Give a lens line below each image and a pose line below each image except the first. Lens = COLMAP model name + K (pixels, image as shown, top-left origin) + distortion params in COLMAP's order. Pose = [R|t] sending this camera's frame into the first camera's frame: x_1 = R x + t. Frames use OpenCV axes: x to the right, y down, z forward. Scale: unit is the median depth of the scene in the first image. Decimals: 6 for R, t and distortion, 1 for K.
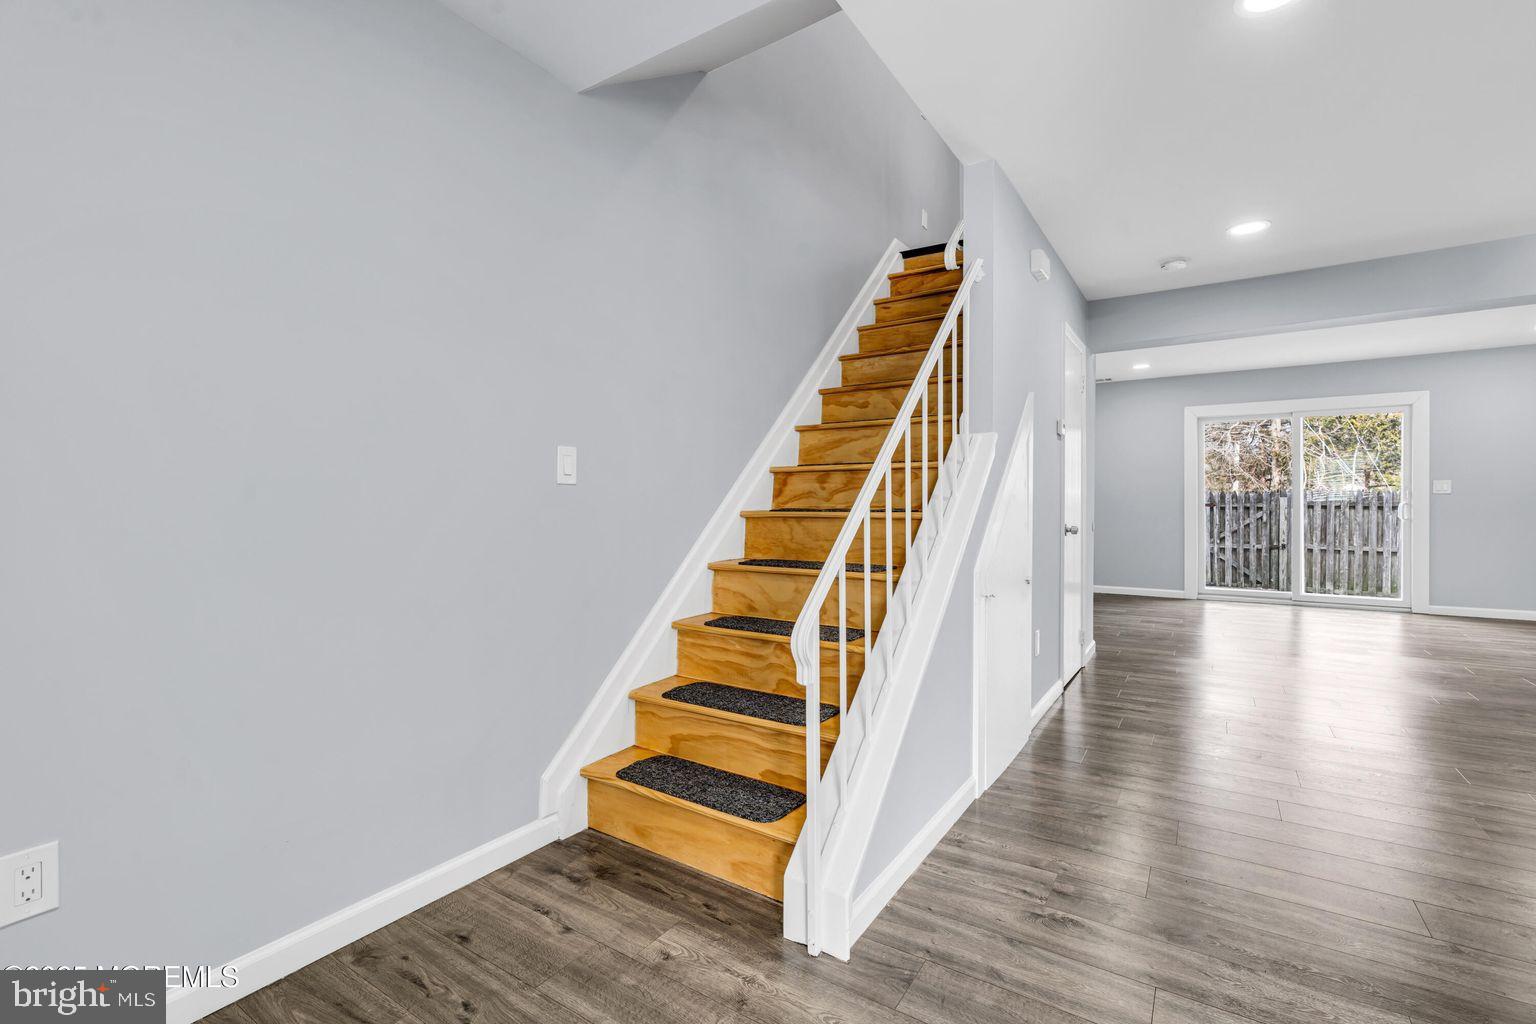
lens RADIAL K [[679.0, 0, 767.6], [0, 679.0, 506.1], [0, 0, 1]] dist [0.000025, 0.000469]
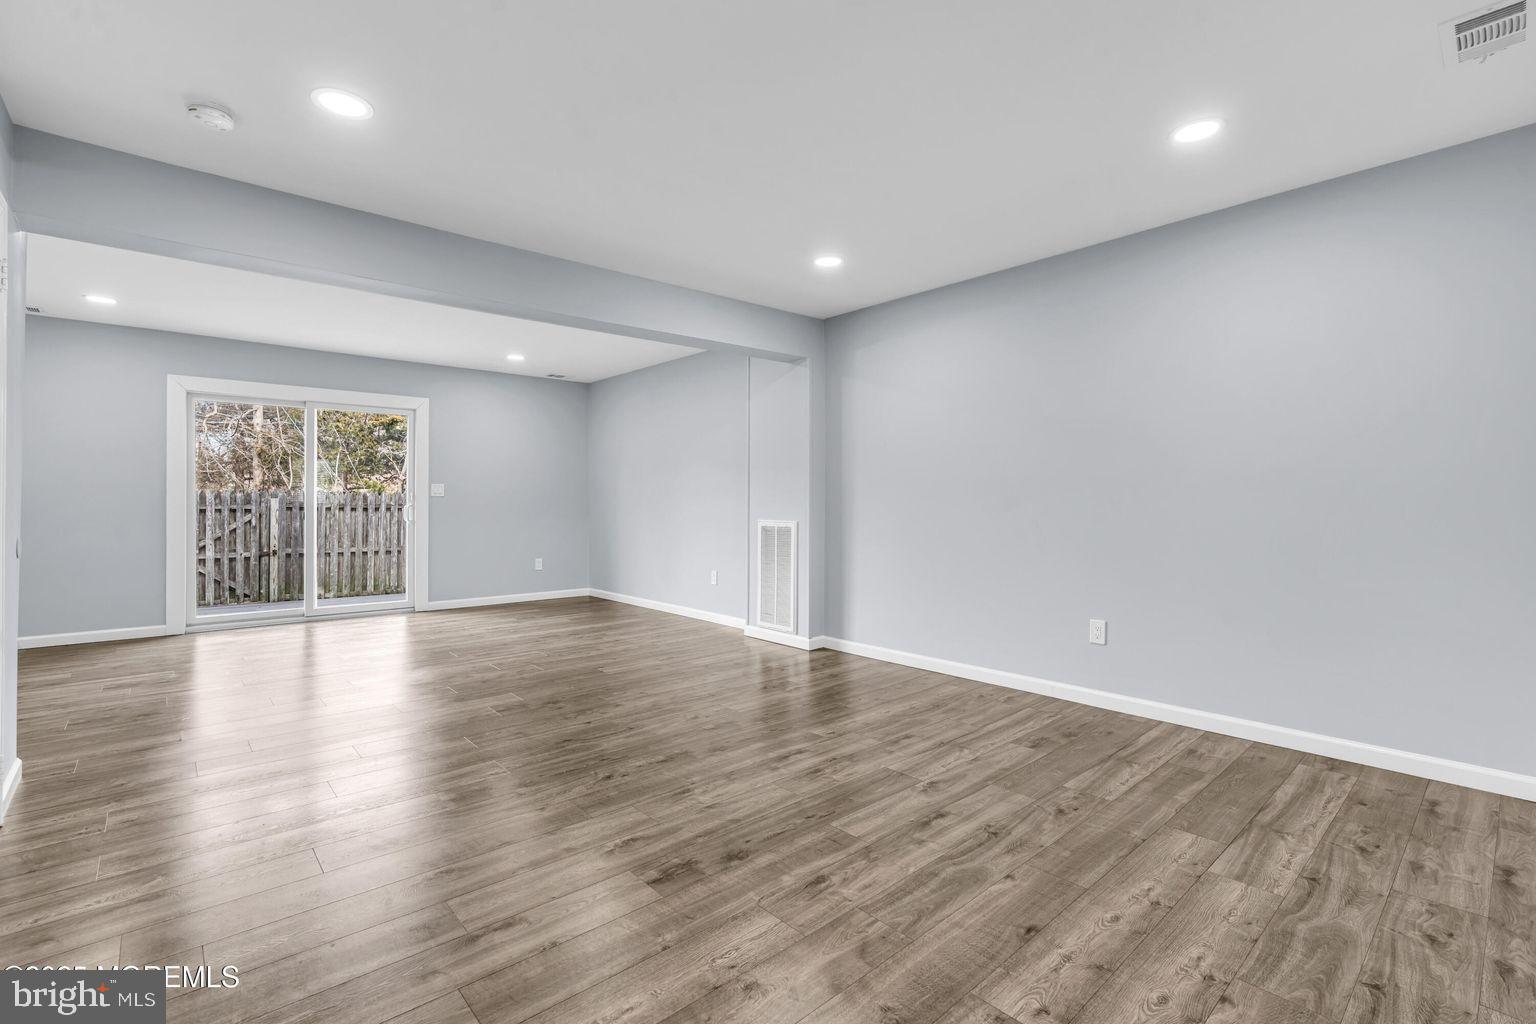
lens RADIAL K [[687.4, 0, 759.4], [0, 687.4, 499.8], [0, 0, 1]] dist [-0.000529, 0.000409]
pose [[0.268909, 0.007560, 0.963136, 0.050839], [0.002394, 0.999961, -0.008518, -0.001657], [-0.963162, 0.004596, 0.268881, 0.131106]]
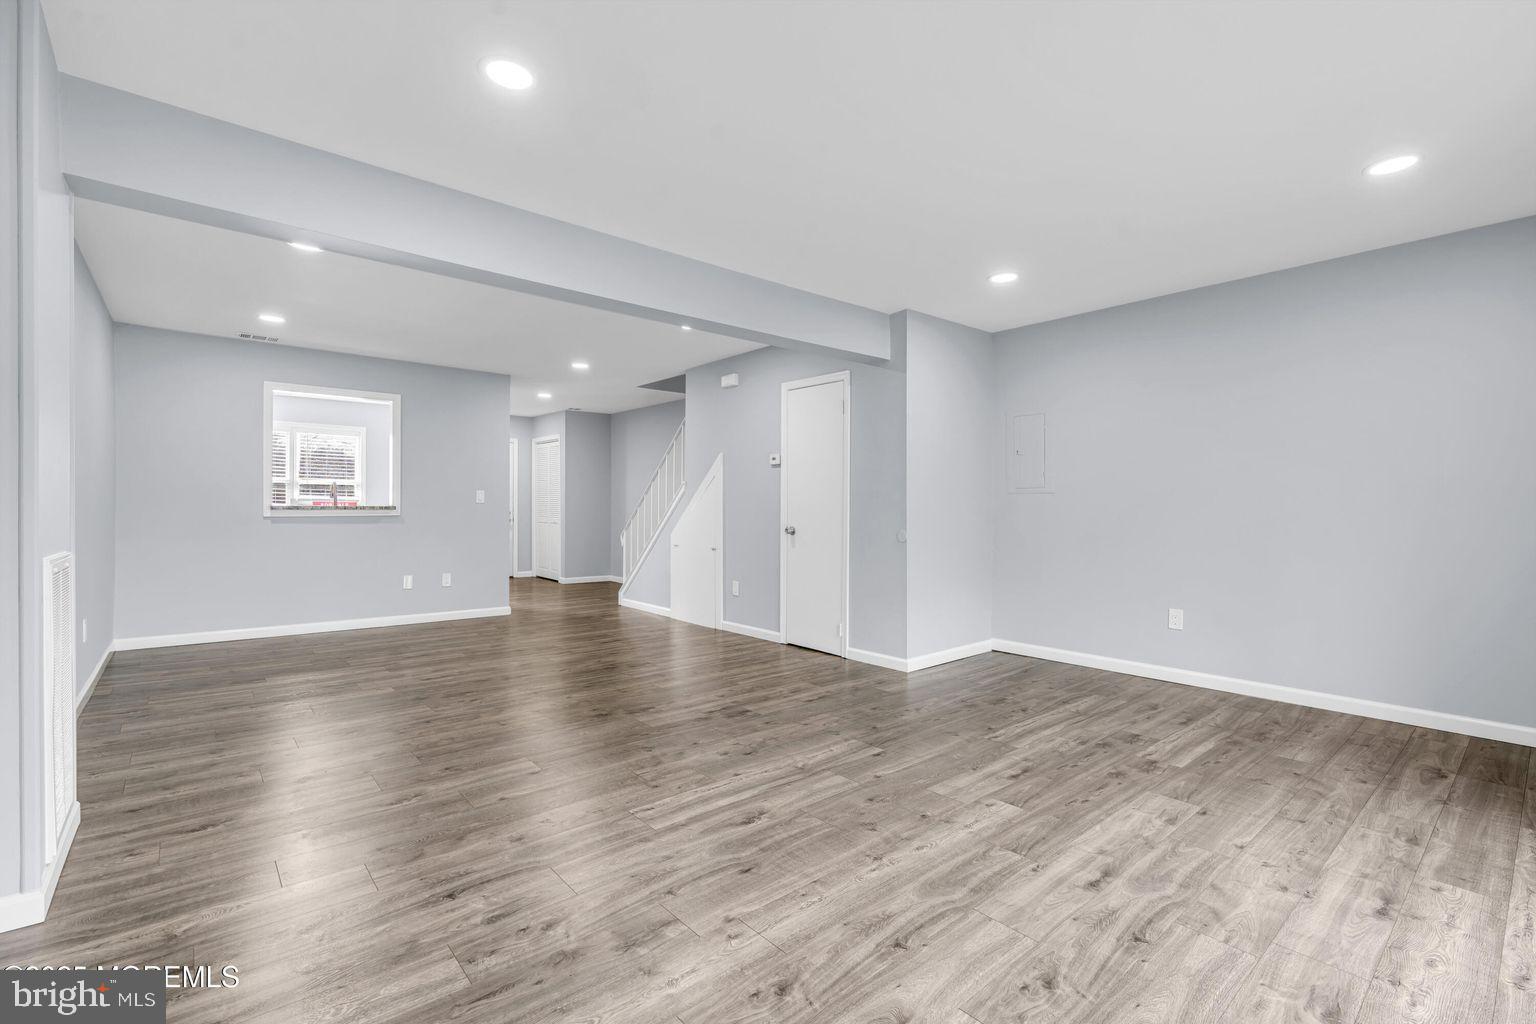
lens RADIAL K [[679.0, 0, 767.6], [0, 679.0, 506.1], [0, 0, 1]] dist [0.000025, 0.000469]
pose [[-0.275726, -0.000050, -0.961236, 0.656856], [-0.005738, 0.999982, 0.001594, -0.005952], [0.961219, 0.005955, -0.275722, 0.494855]]
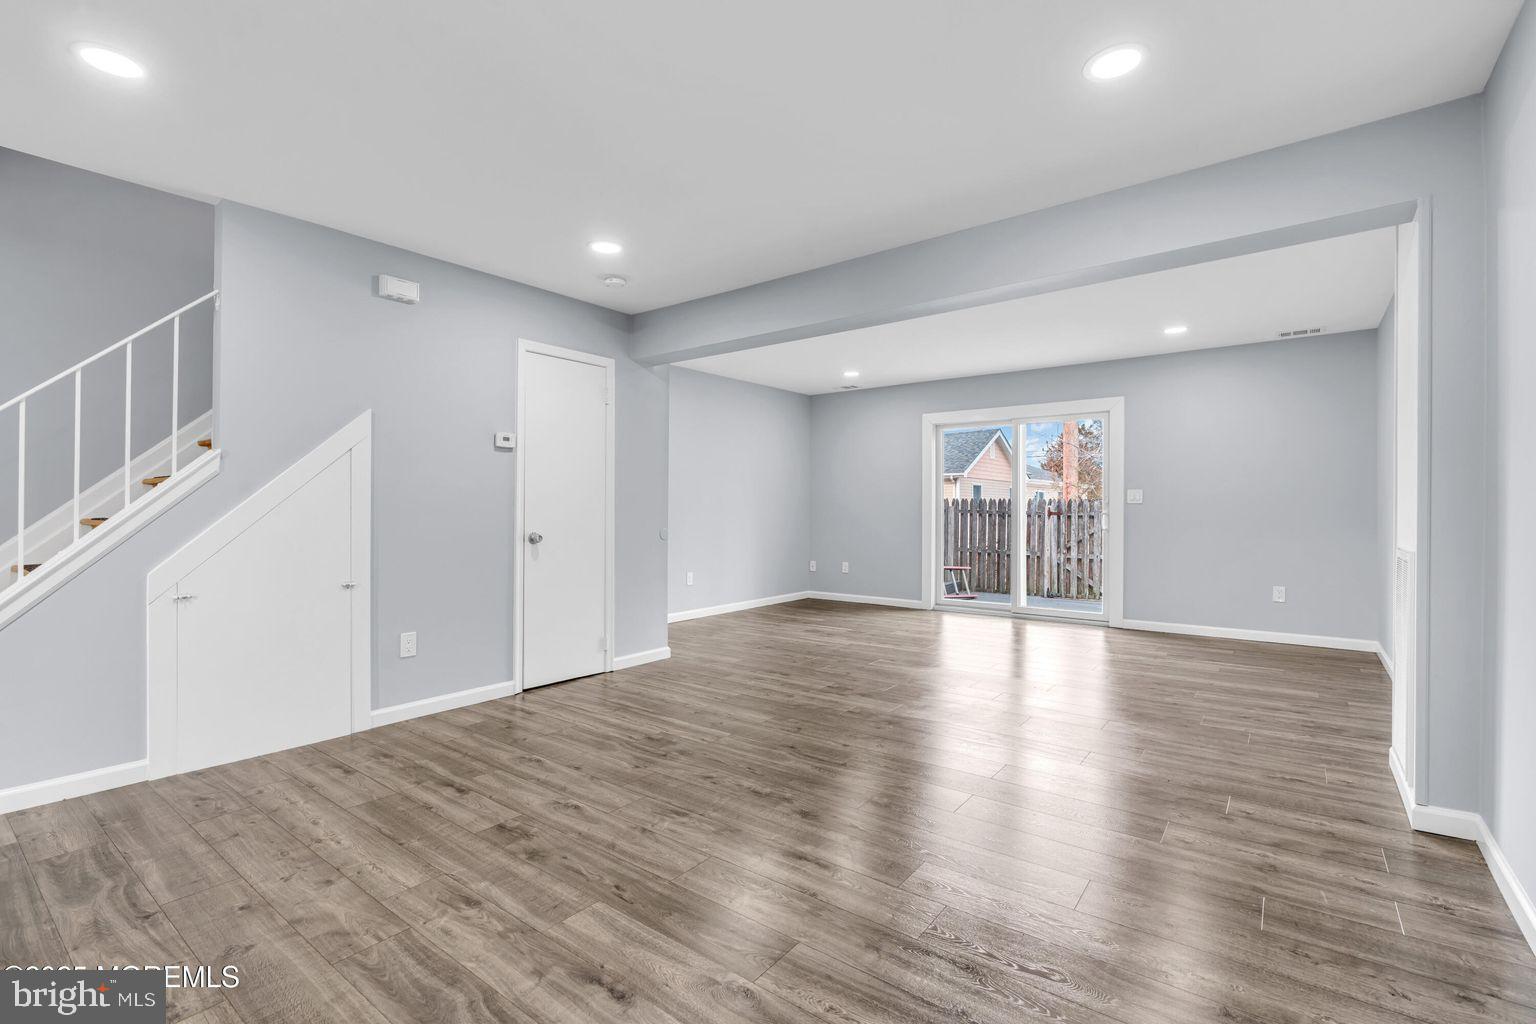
lens RADIAL K [[687.4, 0, 759.4], [0, 687.4, 499.8], [0, 0, 1]] dist [-0.000529, 0.000409]
pose [[0.997100, 0.003155, -0.076037, 0.320703], [-0.004472, 0.999843, -0.017156, -0.002534], [0.075971, 0.017446, 0.996957, -0.007556]]
